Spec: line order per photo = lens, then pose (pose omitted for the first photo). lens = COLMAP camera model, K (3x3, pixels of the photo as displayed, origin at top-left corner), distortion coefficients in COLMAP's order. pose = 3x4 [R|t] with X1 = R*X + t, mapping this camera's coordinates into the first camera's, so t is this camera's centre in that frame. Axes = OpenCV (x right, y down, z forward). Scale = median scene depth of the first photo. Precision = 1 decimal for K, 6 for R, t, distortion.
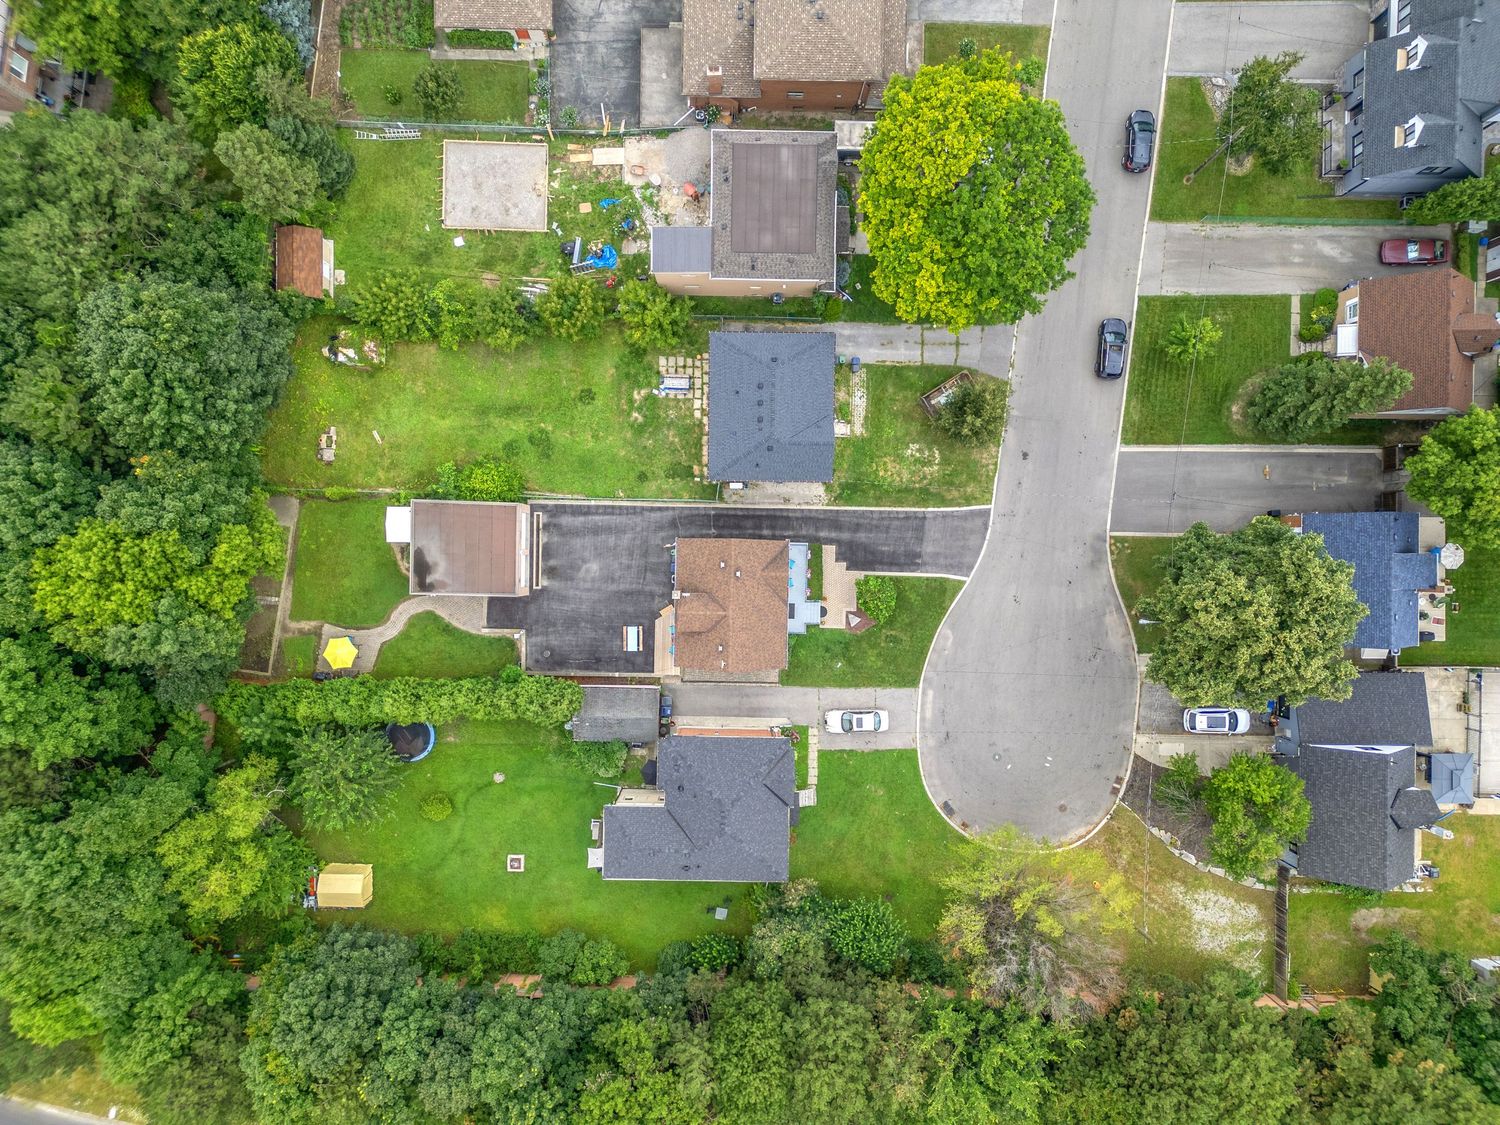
lens RADIAL K [[1055.5, 0, 747.8], [0, 1055.5, 565.3], [0, 0, 1]] dist [0.098042, -0.113510]
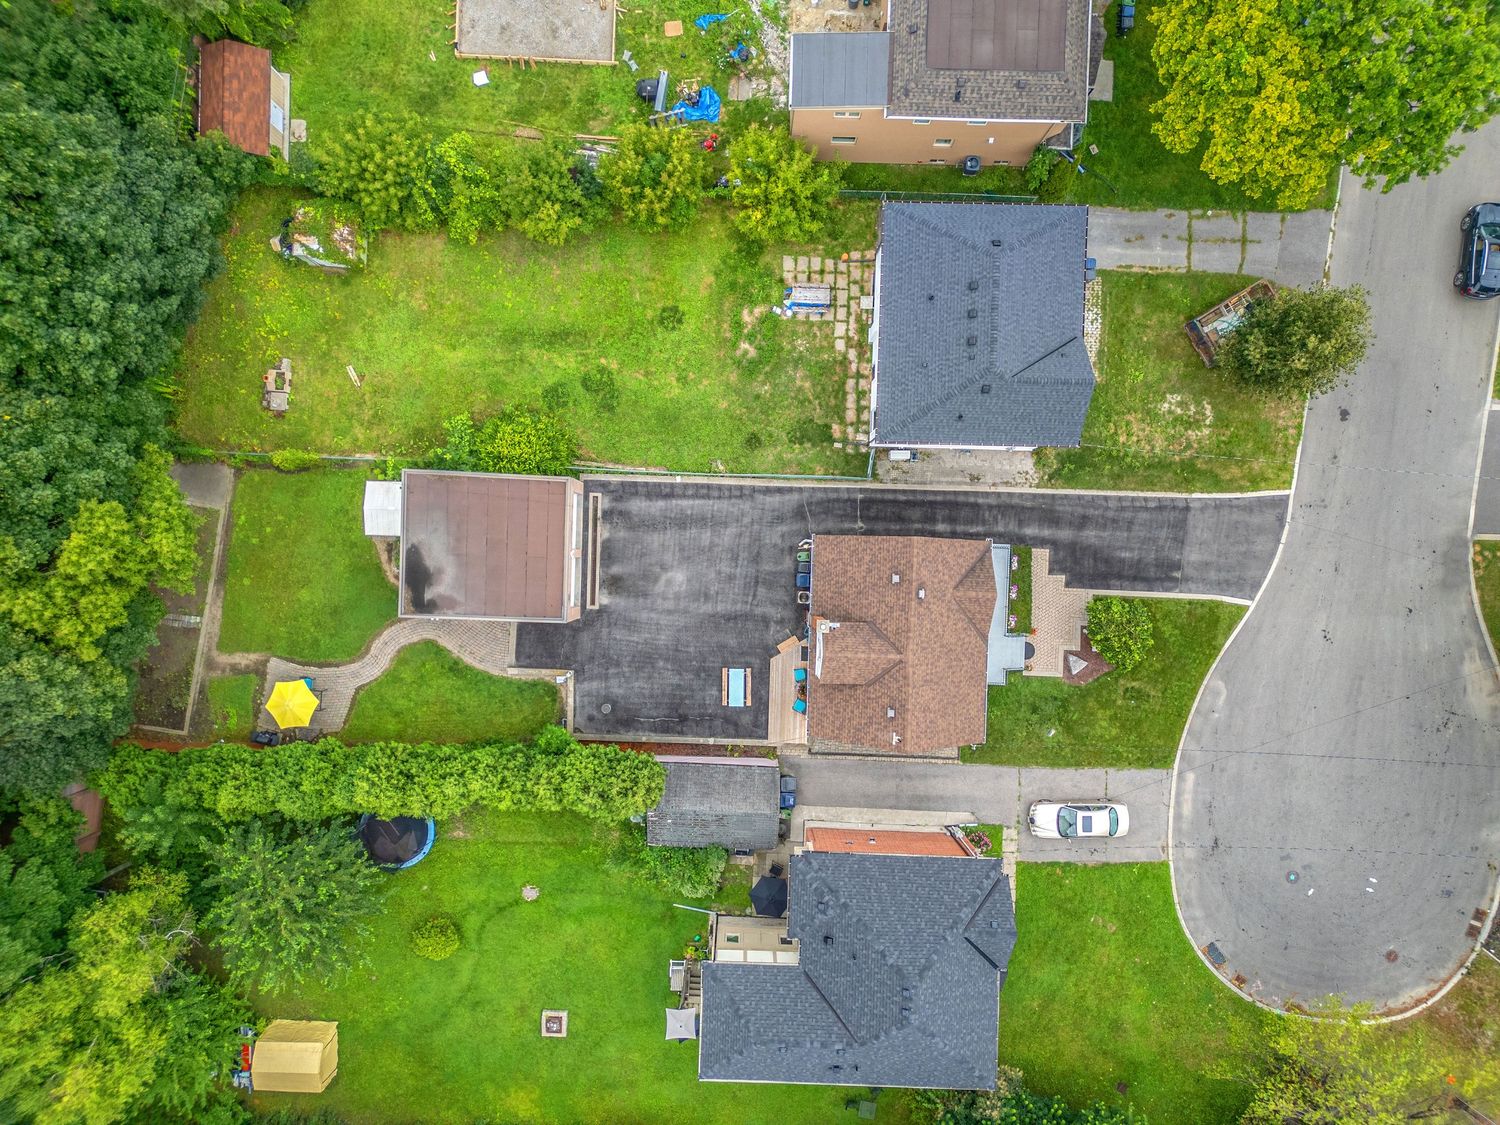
lens RADIAL K [[1048.5, 0, 747.5], [0, 1048.5, 565.6], [0, 0, 1]] dist [0.075649, -0.067709]
pose [[0.999908, 0.013234, -0.003008, -0.101342], [-0.013225, 0.999908, 0.003074, -0.008176], [0.003048, -0.003034, 0.999991, 0.349387]]
